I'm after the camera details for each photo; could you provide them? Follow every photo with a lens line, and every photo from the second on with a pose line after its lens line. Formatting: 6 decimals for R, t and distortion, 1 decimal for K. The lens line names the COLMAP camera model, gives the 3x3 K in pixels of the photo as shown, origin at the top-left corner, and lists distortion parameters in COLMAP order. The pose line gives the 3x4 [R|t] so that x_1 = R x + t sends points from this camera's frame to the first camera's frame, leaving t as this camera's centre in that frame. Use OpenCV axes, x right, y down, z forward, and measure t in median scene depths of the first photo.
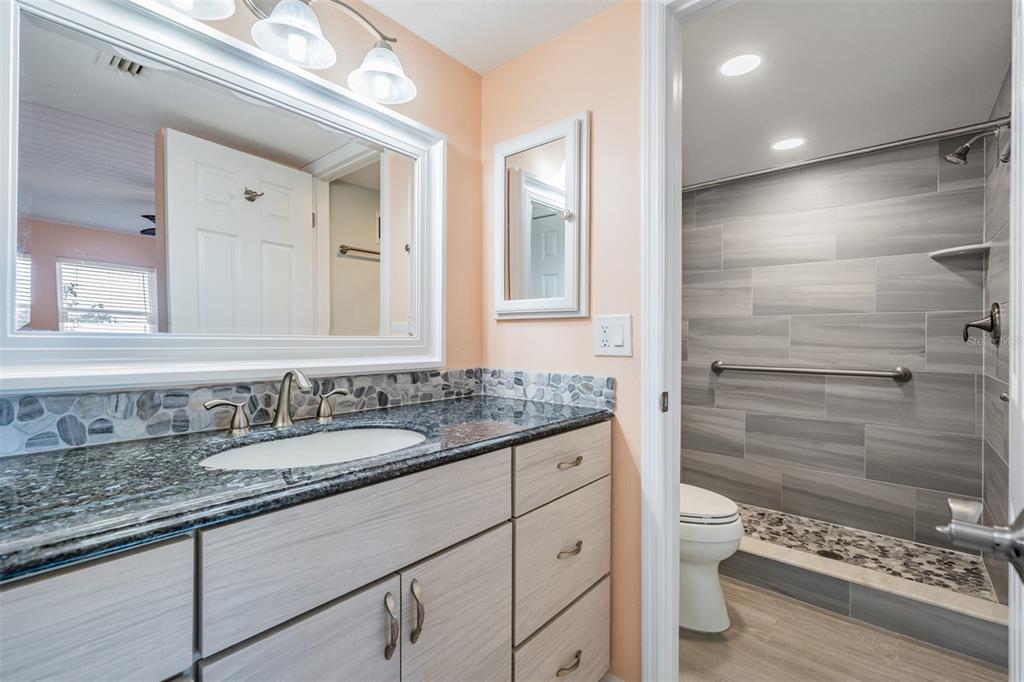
lens RADIAL K [[456.6, 0, 510.9], [0, 456.6, 336.4], [0, 0, 1]] dist [0.001799, 0.000340]
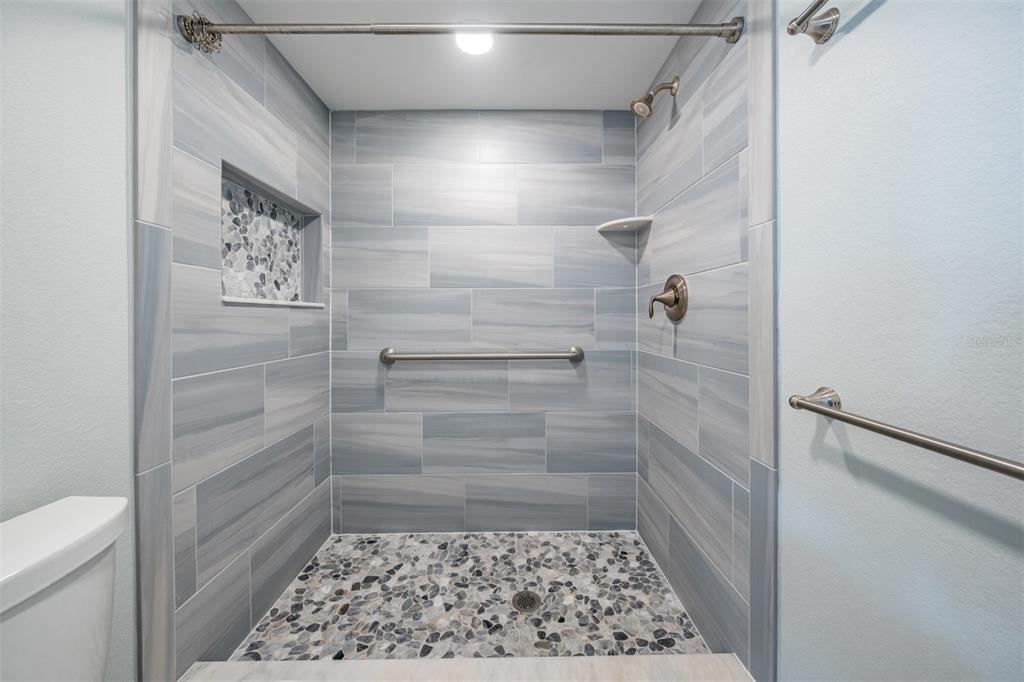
lens RADIAL K [[381.2, 0, 515.7], [0, 381.2, 320.4], [0, 0, 1]] dist [-0.001348, 0.000000]
pose [[0.753839, -0.011279, 0.656962, 0.245580], [0.008024, 0.999936, 0.007960, 0.006441], [-0.657010, -0.000729, 0.753882, 0.480346]]
